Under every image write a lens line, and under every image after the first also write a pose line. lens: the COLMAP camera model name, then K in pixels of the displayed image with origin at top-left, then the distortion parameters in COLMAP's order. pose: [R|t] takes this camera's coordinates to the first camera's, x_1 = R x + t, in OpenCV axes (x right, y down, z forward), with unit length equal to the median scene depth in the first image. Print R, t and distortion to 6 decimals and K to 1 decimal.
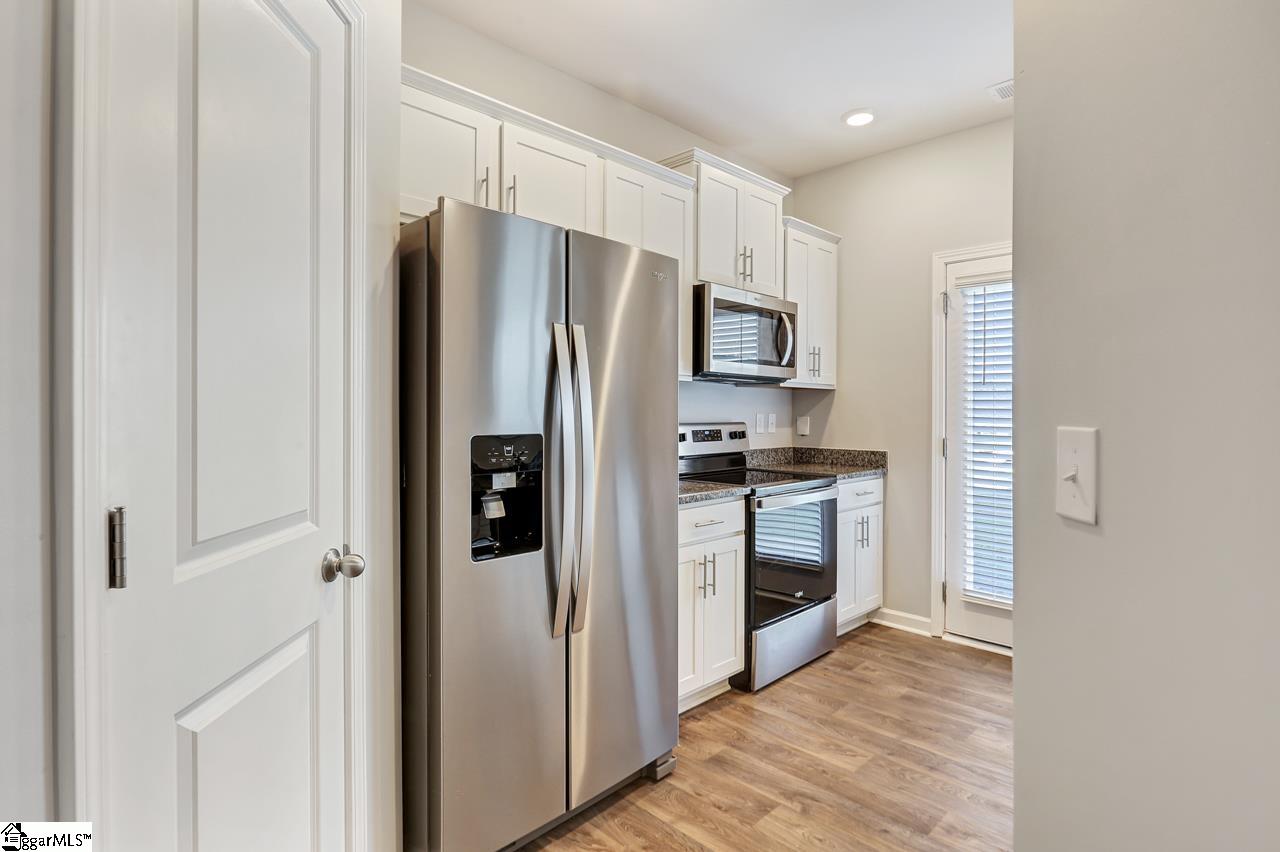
lens RADIAL K [[633.0, 0, 630.5], [0, 633.0, 418.1], [0, 0, 1]] dist [0.001902, 0.000394]
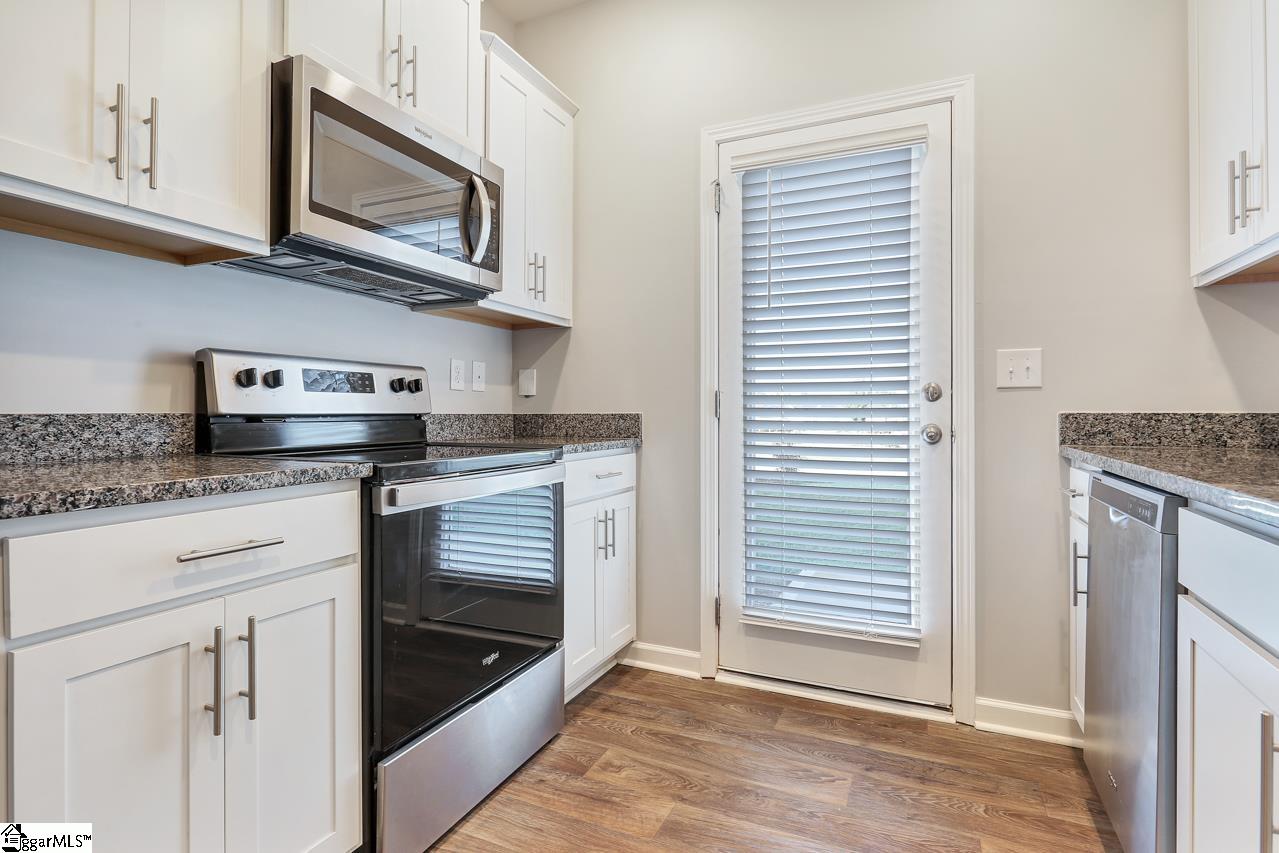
lens RADIAL K [[632.5, 0, 630.0], [0, 632.5, 418.6], [0, 0, 1]] dist [0.001902, 0.000394]
pose [[0.937513, -0.004862, 0.347917, 0.166648], [0.004772, 0.999988, 0.001113, 0.060950], [-0.347919, 0.000617, 0.937525, 0.388043]]
